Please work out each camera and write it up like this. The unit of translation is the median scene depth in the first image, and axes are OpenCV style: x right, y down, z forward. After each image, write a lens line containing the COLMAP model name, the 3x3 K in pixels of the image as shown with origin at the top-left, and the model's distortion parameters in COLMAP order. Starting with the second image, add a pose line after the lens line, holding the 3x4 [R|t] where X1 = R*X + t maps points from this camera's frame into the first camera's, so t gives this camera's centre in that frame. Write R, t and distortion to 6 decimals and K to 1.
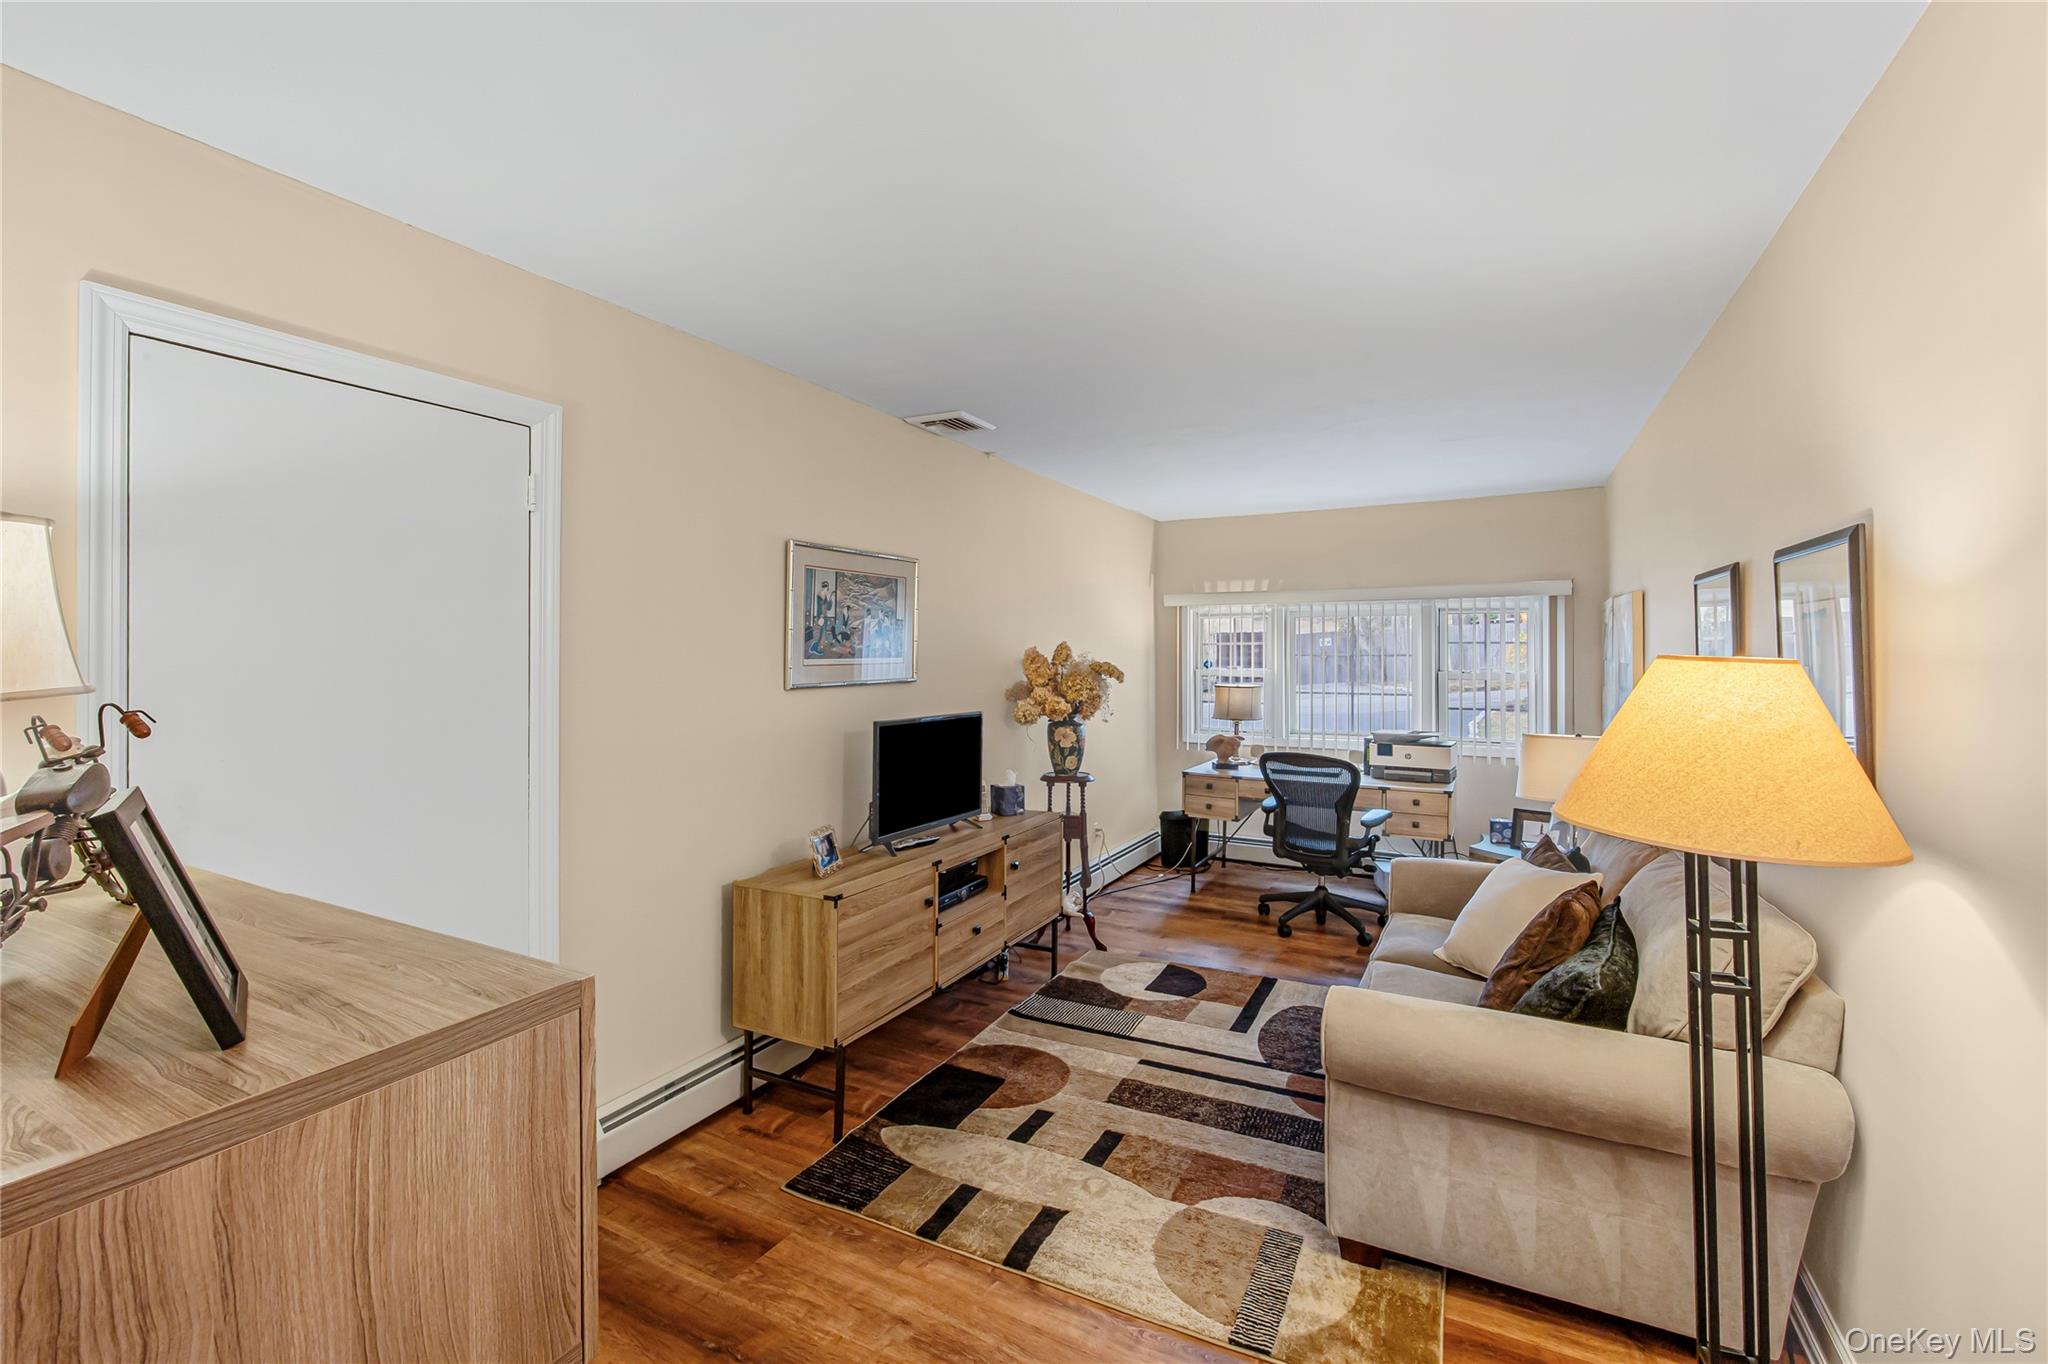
lens RADIAL K [[867.2, 0, 1015.0], [0, 867.2, 640.7], [0, 0, 1]] dist [-0.000759, -0.000127]
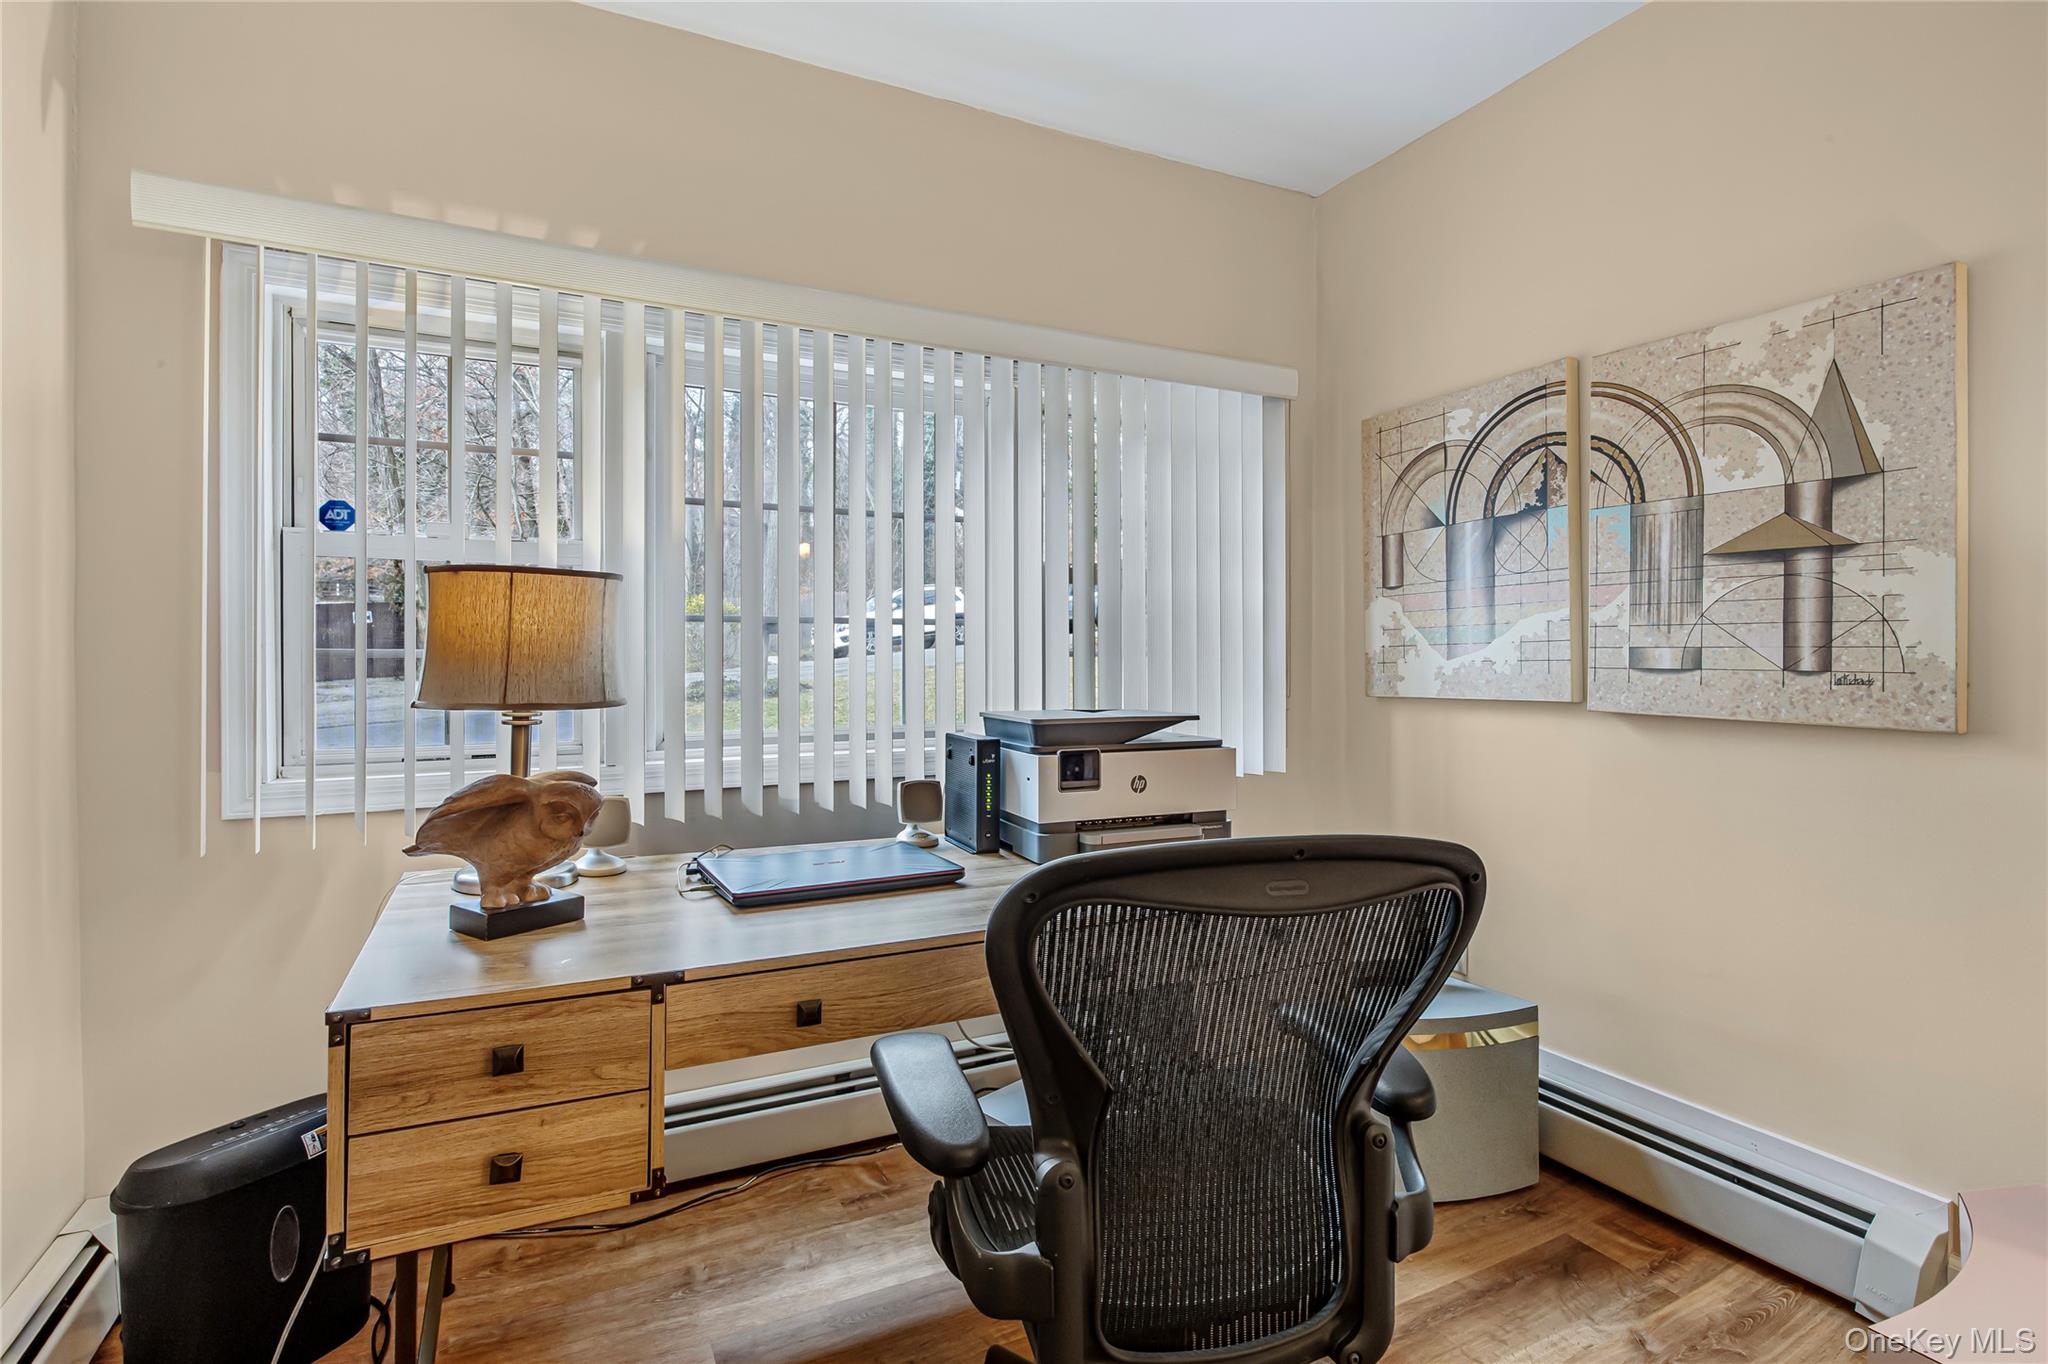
lens RADIAL K [[1018.5, 0, 1017.5], [0, 1018.5, 664.8], [0, 0, 1]] dist [-0.001663, -0.000471]
pose [[0.594764, -0.016166, 0.803738, 0.233126], [-0.011125, 0.999537, 0.028336, 0.152803], [-0.803823, -0.025795, 0.594309, 1.583047]]
